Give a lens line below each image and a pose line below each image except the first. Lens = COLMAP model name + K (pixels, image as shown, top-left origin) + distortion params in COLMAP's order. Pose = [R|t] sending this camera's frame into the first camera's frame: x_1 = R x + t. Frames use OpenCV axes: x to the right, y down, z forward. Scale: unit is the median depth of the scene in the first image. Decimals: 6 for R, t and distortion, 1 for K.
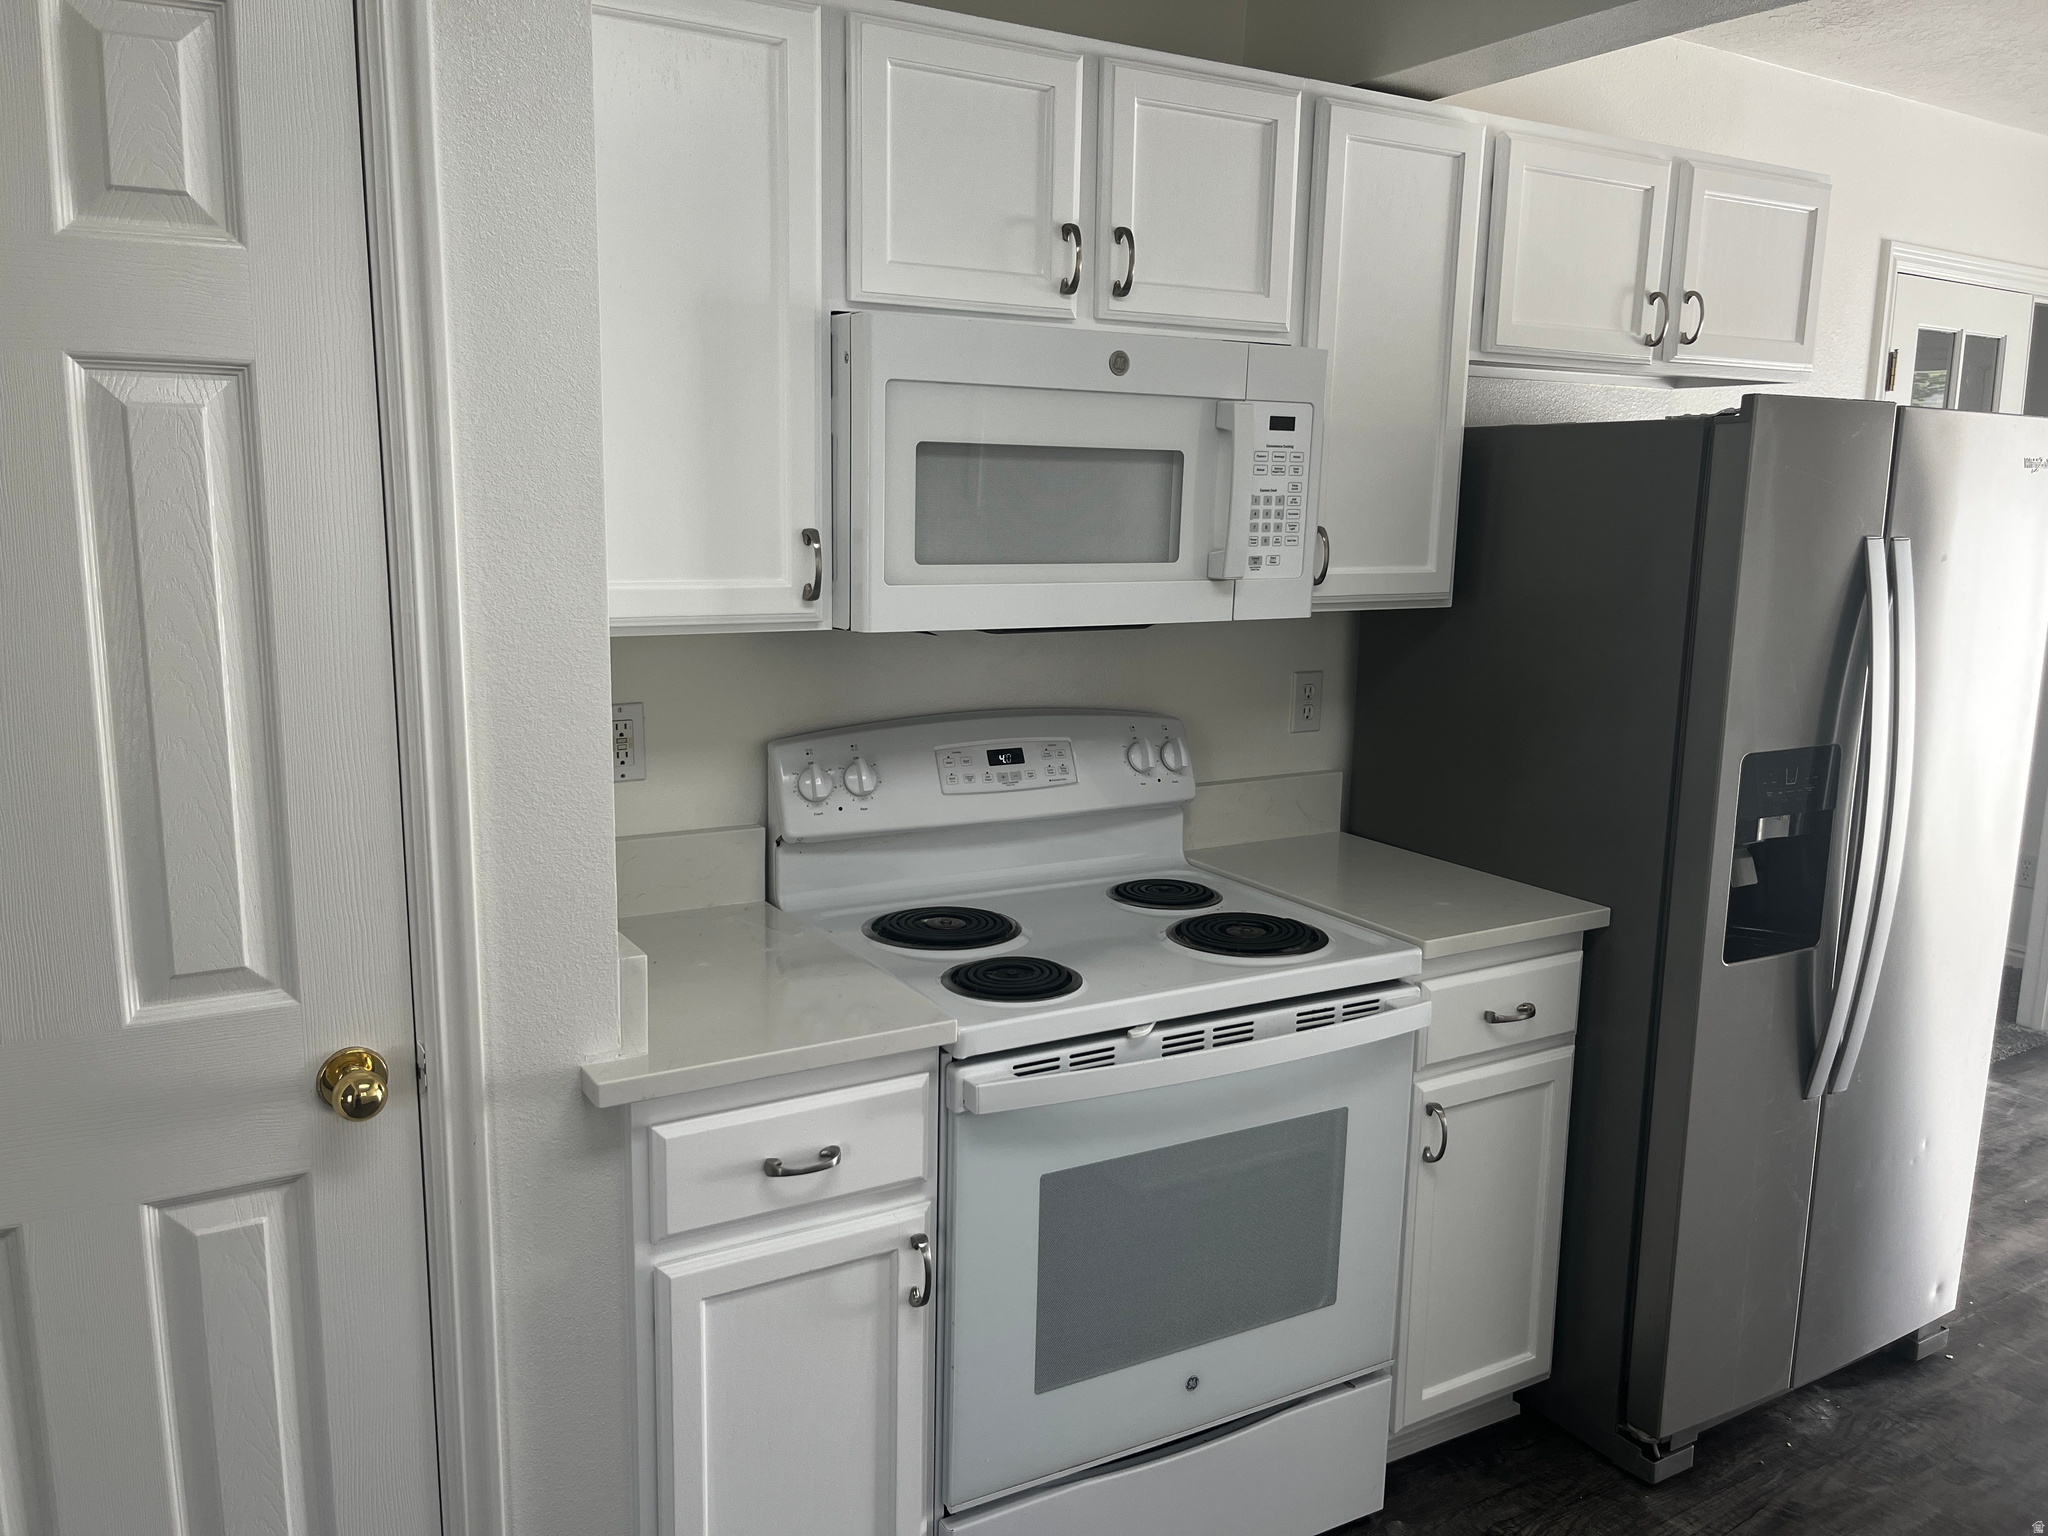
lens RADIAL K [[1562.4, 0, 1025.7], [0, 1562.4, 775.5], [0, 0, 1]] dist [0.050899, -0.081630]
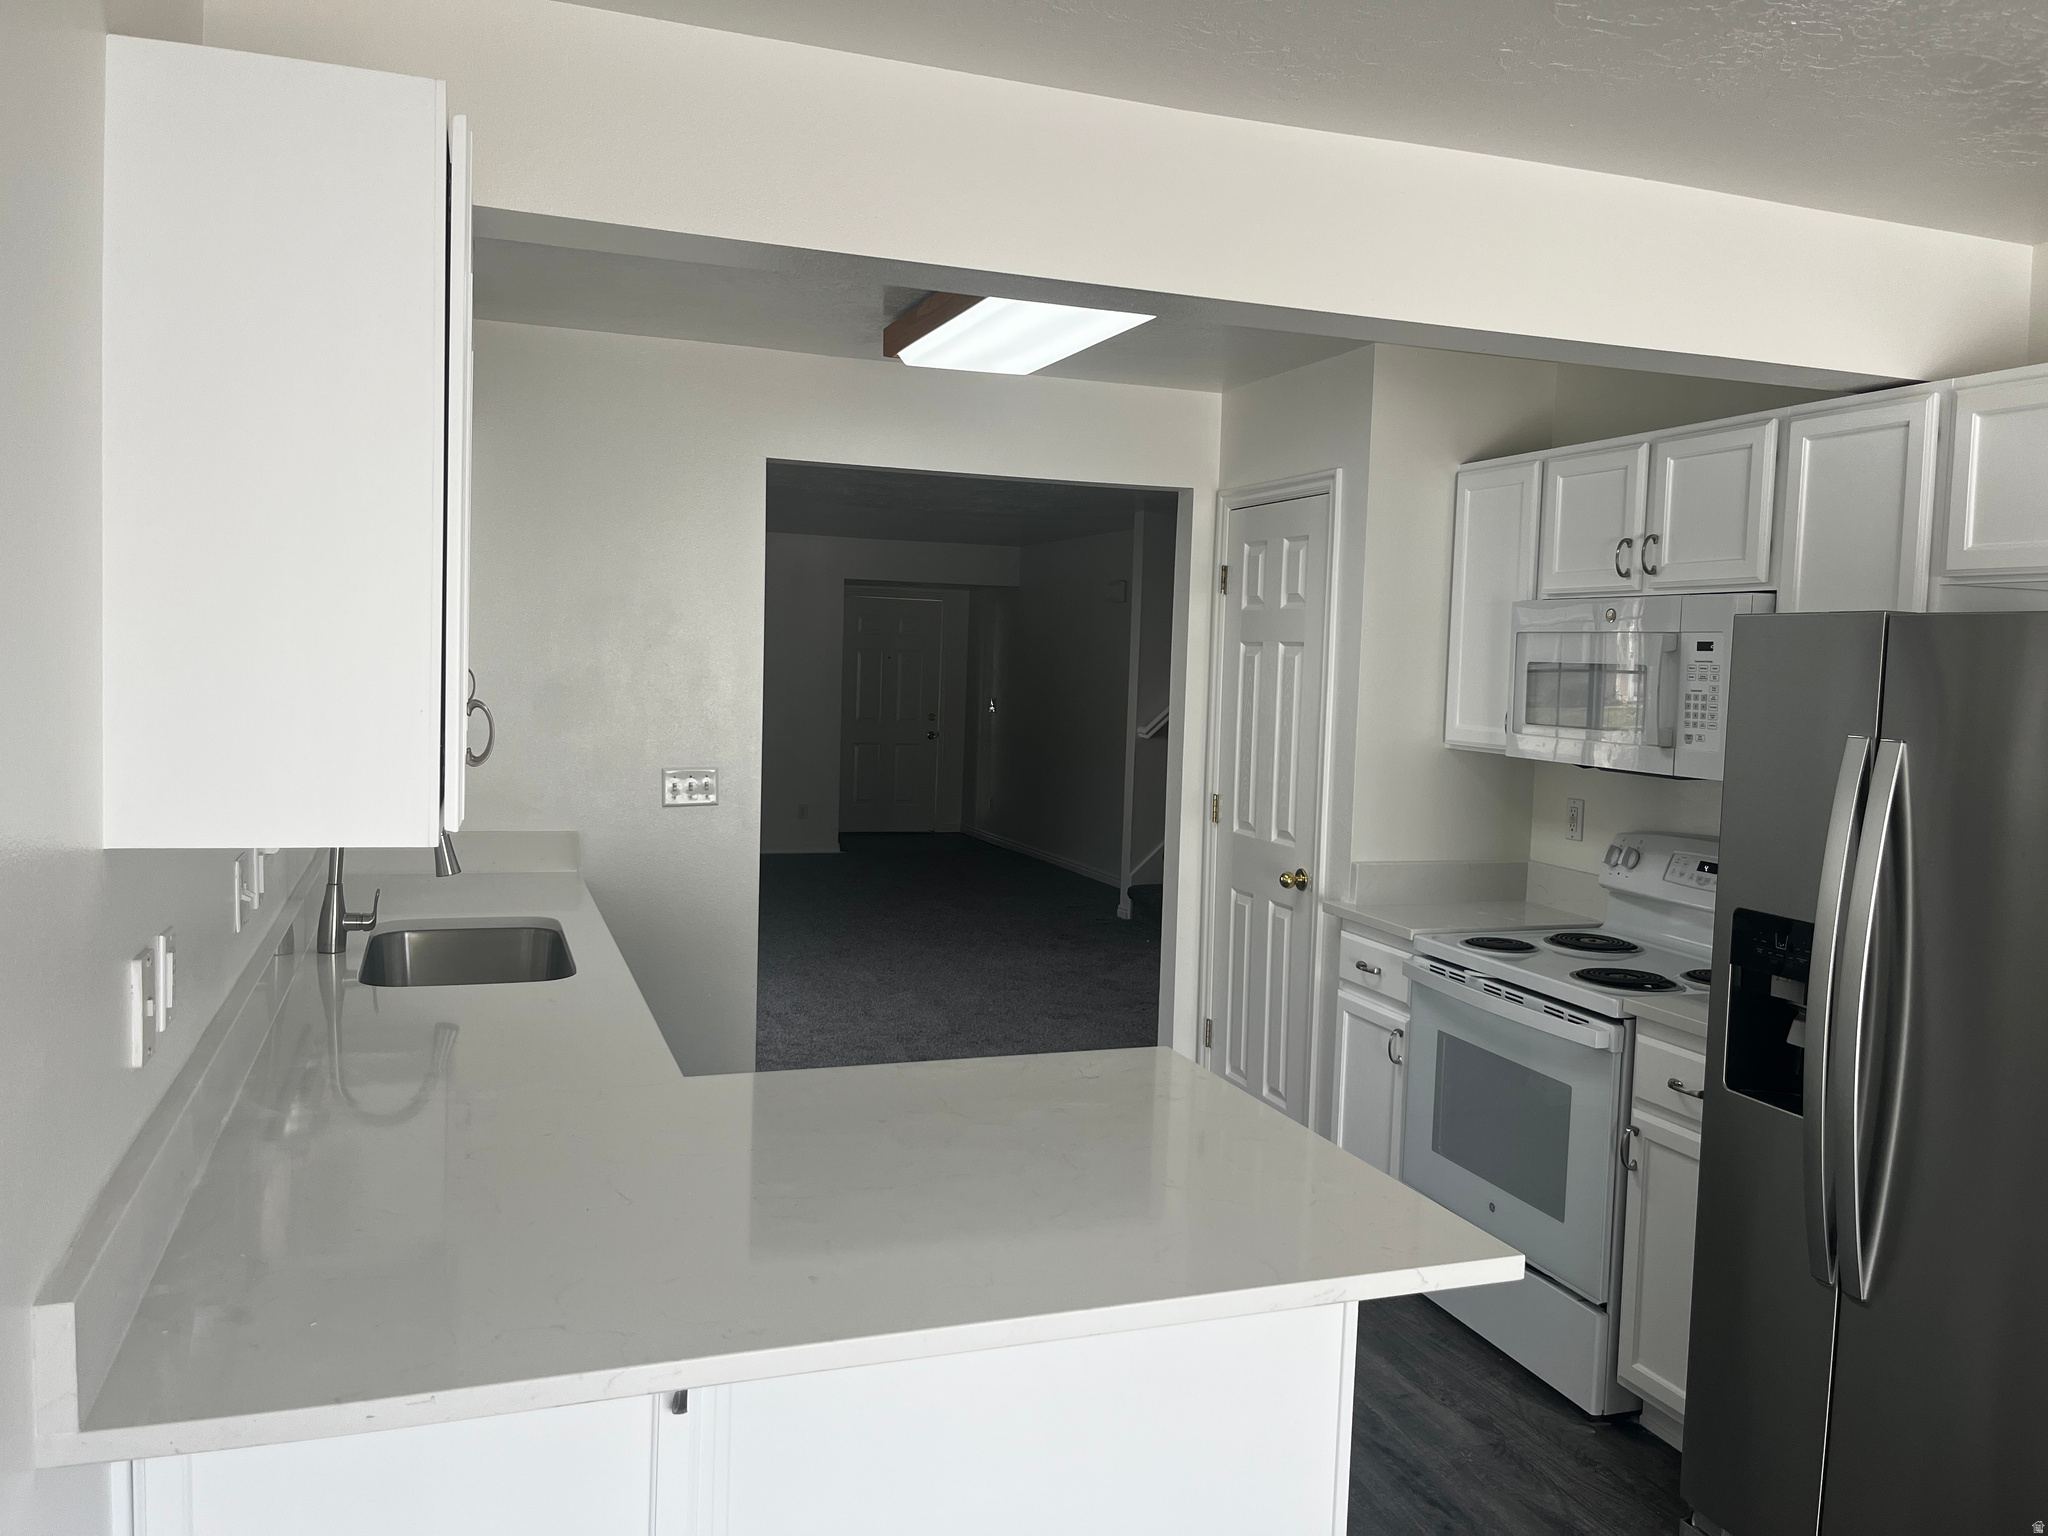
lens RADIAL K [[1562.4, 0, 1021.9], [0, 1562.4, 773.5], [0, 0, 1]] dist [0.050899, -0.081630]
pose [[-0.194227, 0.049385, -0.979713, 1.732330], [-0.213731, 0.972607, 0.091399, -0.105825], [0.957390, 0.227147, -0.178352, 0.673398]]
